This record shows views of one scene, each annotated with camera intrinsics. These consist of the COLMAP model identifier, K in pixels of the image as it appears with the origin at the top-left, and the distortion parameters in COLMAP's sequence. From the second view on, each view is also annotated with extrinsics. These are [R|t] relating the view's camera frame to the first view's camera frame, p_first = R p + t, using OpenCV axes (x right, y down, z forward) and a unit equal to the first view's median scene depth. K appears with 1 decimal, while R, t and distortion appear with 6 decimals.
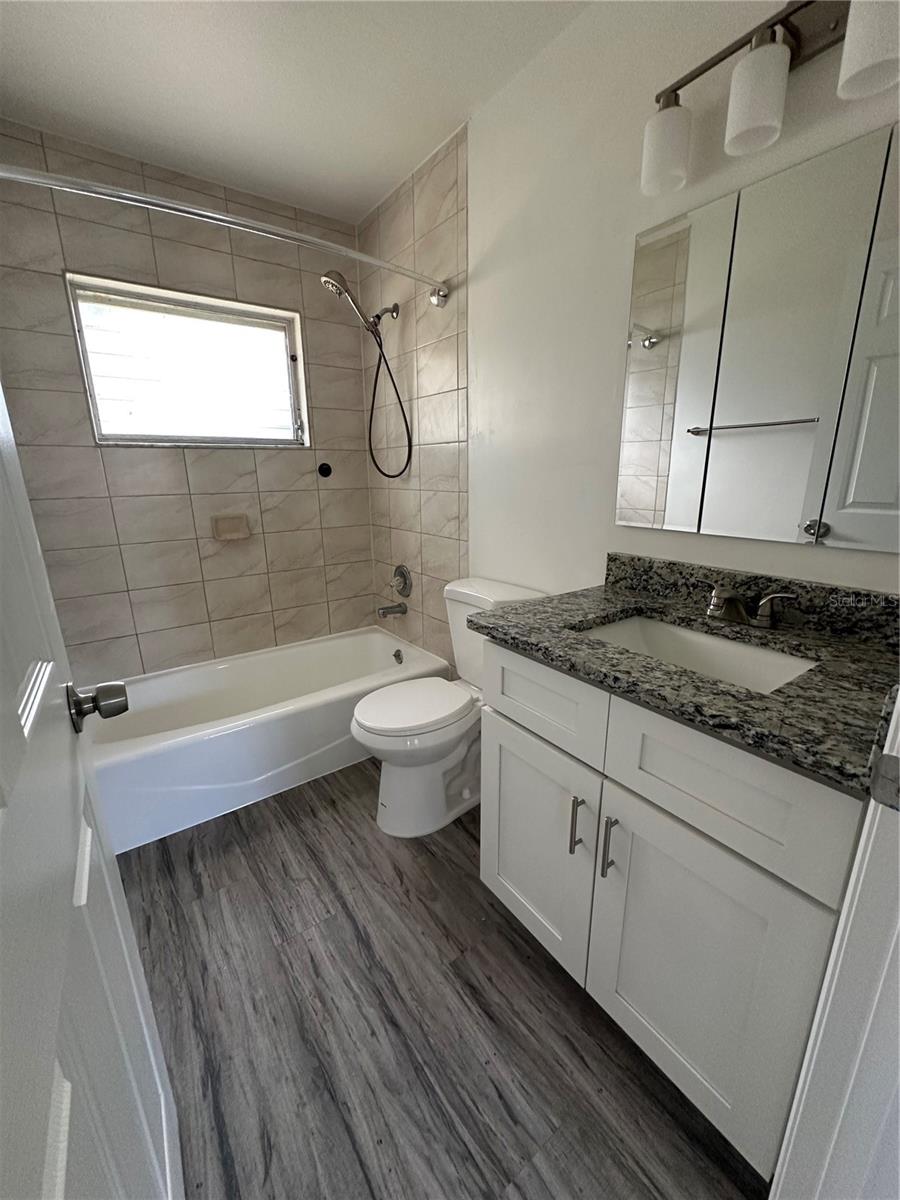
lens RADIAL K [[481.4, 0, 450.9], [0, 481.4, 603.0], [0, 0, 1]] dist [-0.001752, -0.000054]
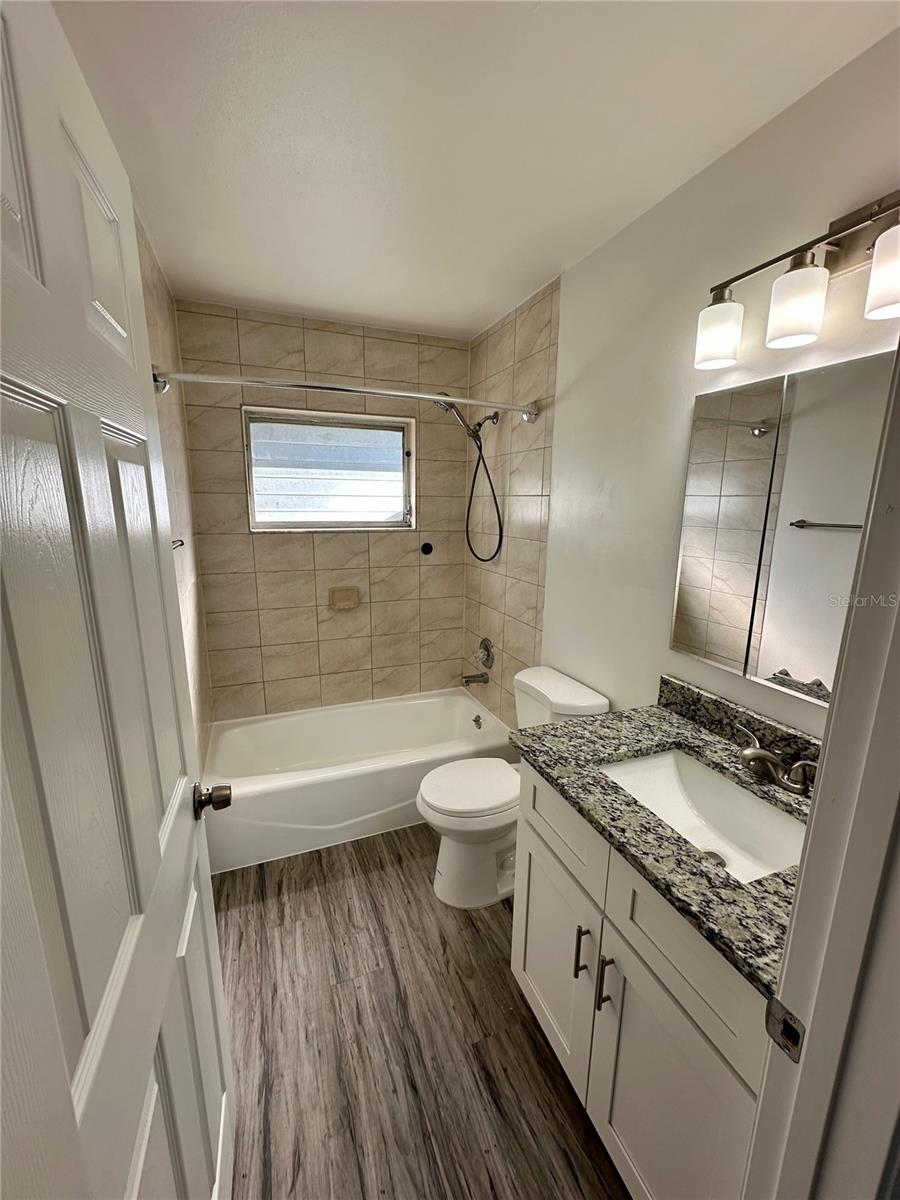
lens RADIAL K [[481.4, 0, 452.5], [0, 481.4, 600.1], [0, 0, 1]] dist [-0.001752, -0.000054]
pose [[0.968902, 0.070875, -0.237079, 0.127429], [-0.084624, 0.995241, -0.048318, -0.183044], [0.232526, 0.066878, 0.970288, -0.130984]]
